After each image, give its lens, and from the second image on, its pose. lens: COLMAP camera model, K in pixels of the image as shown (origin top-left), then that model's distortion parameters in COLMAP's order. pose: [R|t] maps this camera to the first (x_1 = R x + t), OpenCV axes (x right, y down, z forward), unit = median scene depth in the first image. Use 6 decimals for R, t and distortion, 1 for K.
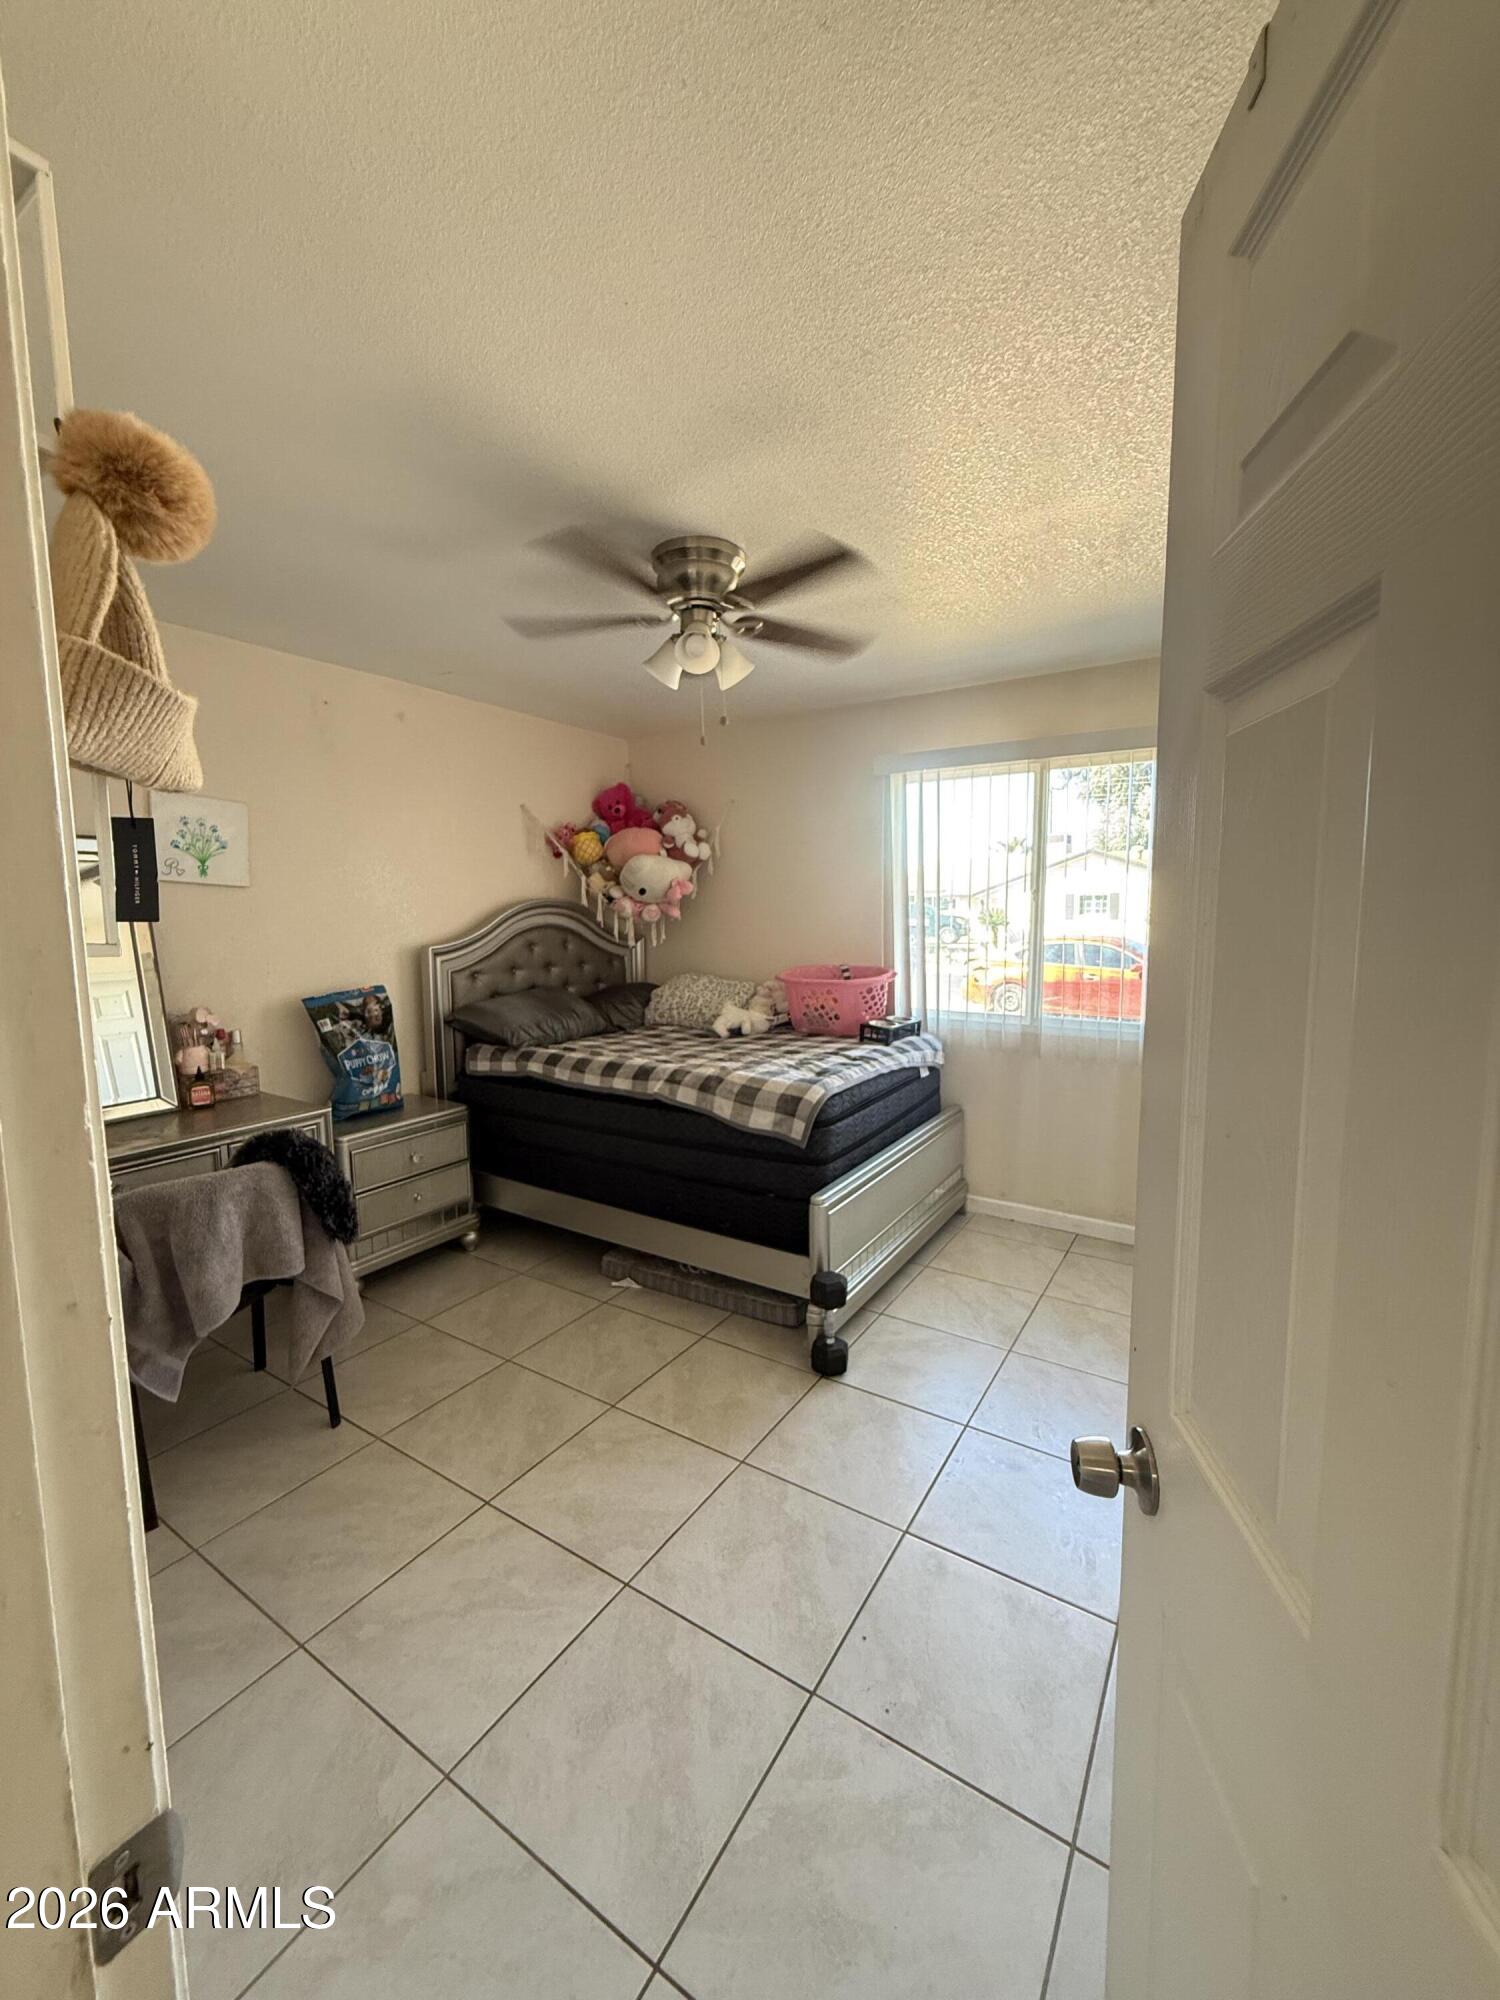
lens RADIAL K [[797.0, 0, 747.1], [0, 797.0, 995.6], [0, 0, 1]] dist [-0.000232, 0.000487]
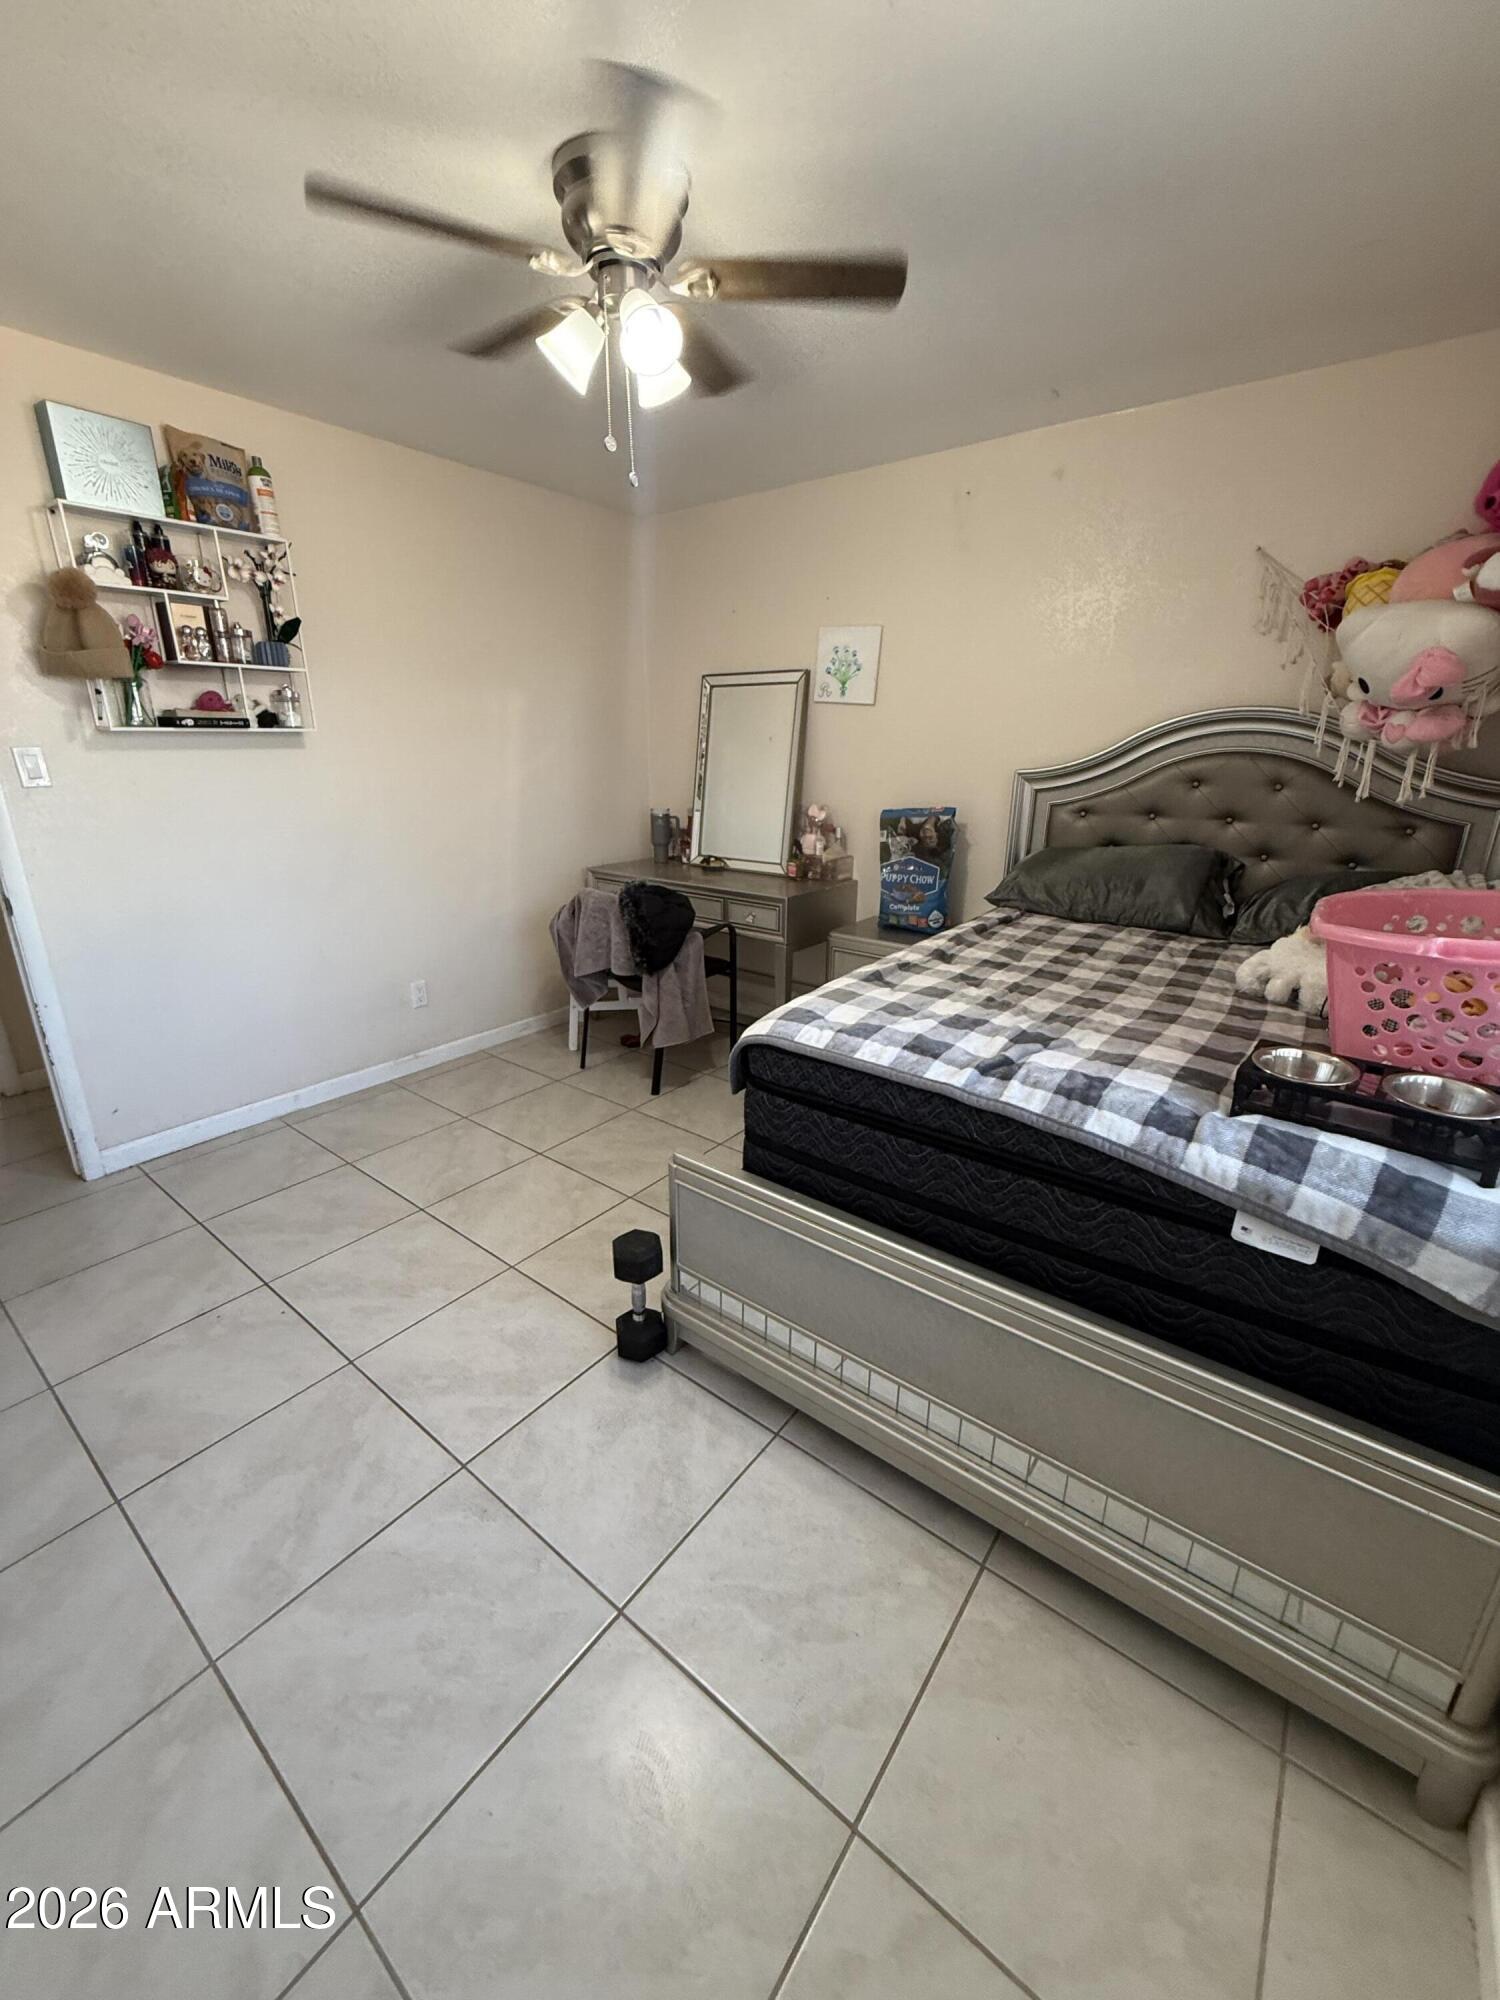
lens RADIAL K [[797.0, 0, 747.1], [0, 797.0, 995.6], [0, 0, 1]] dist [-0.000232, 0.000487]
pose [[-0.090486, 0.312530, -0.945588, 0.619787], [-0.111662, 0.940312, 0.321472, -0.092394], [0.989618, 0.134675, -0.050187, 0.955384]]
